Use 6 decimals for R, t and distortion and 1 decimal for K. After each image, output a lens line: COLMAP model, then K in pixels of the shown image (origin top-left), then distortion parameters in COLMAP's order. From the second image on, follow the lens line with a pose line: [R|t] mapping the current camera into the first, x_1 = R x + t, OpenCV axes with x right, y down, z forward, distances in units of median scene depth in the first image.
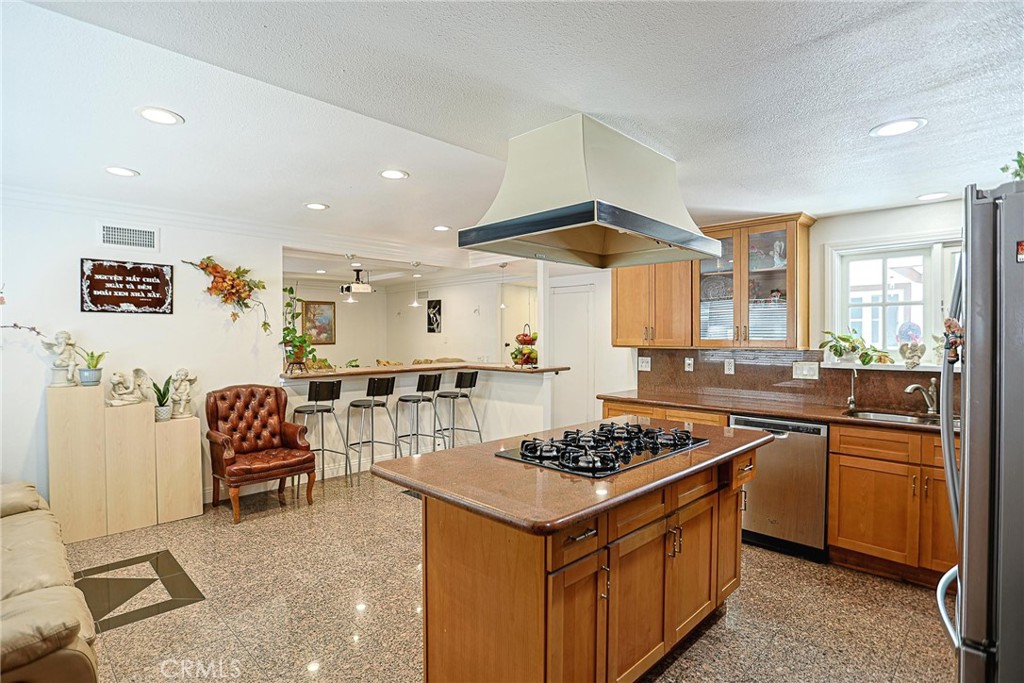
lens RADIAL K [[501.6, 0, 513.2], [0, 501.6, 340.7], [0, 0, 1]] dist [-0.047746, 0.016519]
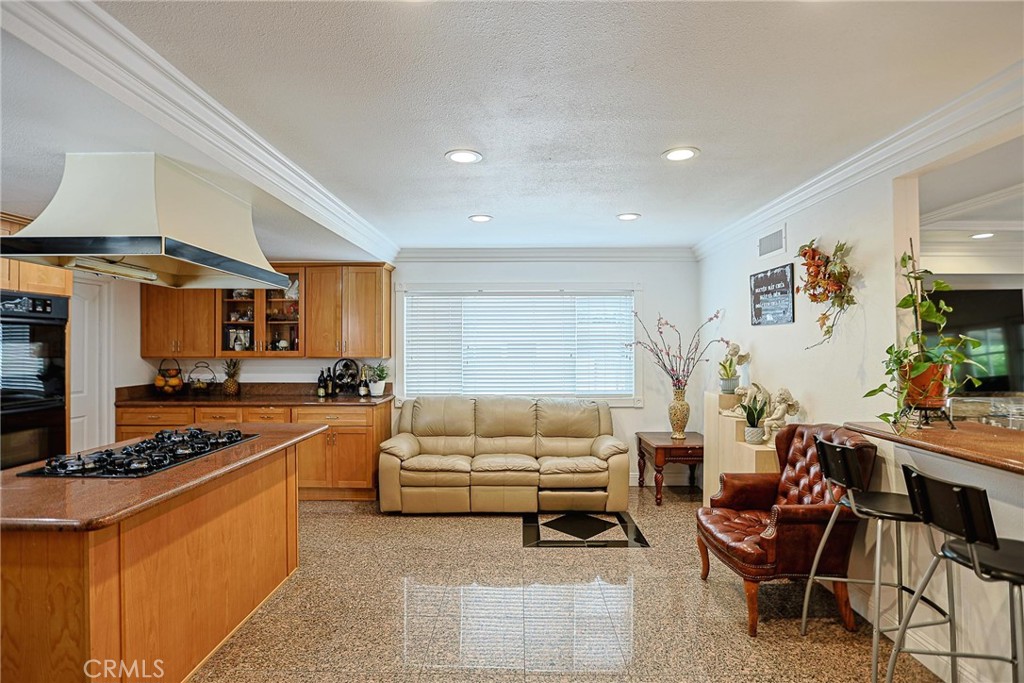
lens RADIAL K [[501.6, 0, 509.7], [0, 501.6, 348.0], [0, 0, 1]] dist [-0.047746, 0.016519]
pose [[-0.726772, 0.011677, -0.686780, 0.227045], [0.005313, 0.999921, 0.011379, -0.024412], [0.686859, 0.004622, -0.726776, 1.326931]]
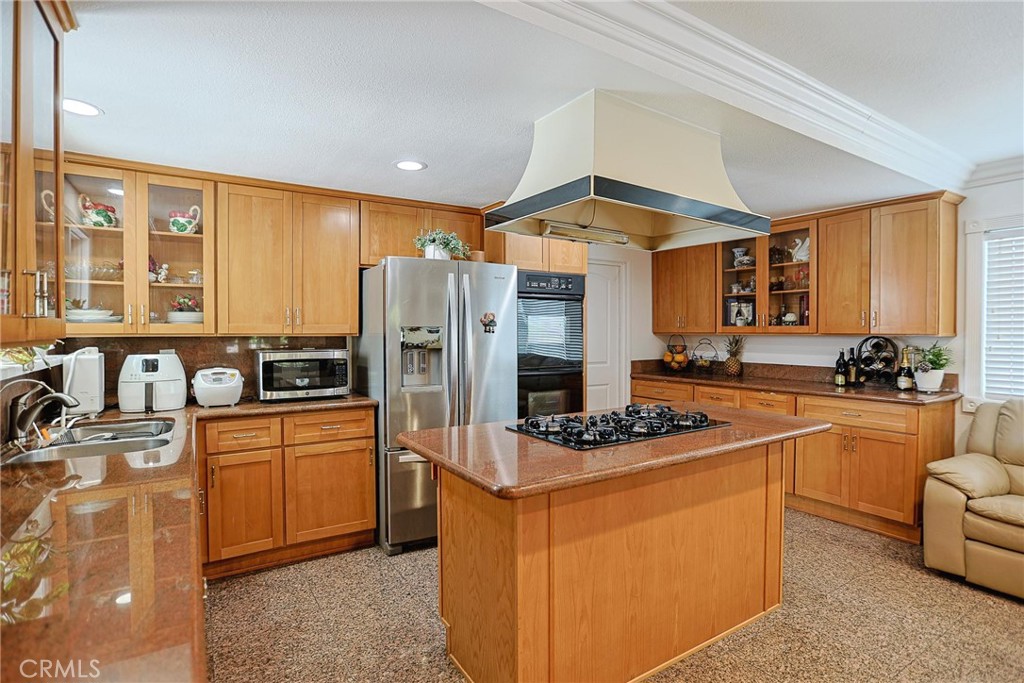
lens RADIAL K [[501.6, 0, 519.3], [0, 501.6, 339.9], [0, 0, 1]] dist [-0.047746, 0.016519]
pose [[-0.973636, 0.001219, 0.228103, 0.139512], [0.005063, 0.999855, 0.016265, -0.005880], [-0.228050, 0.016991, -0.973501, 1.212007]]
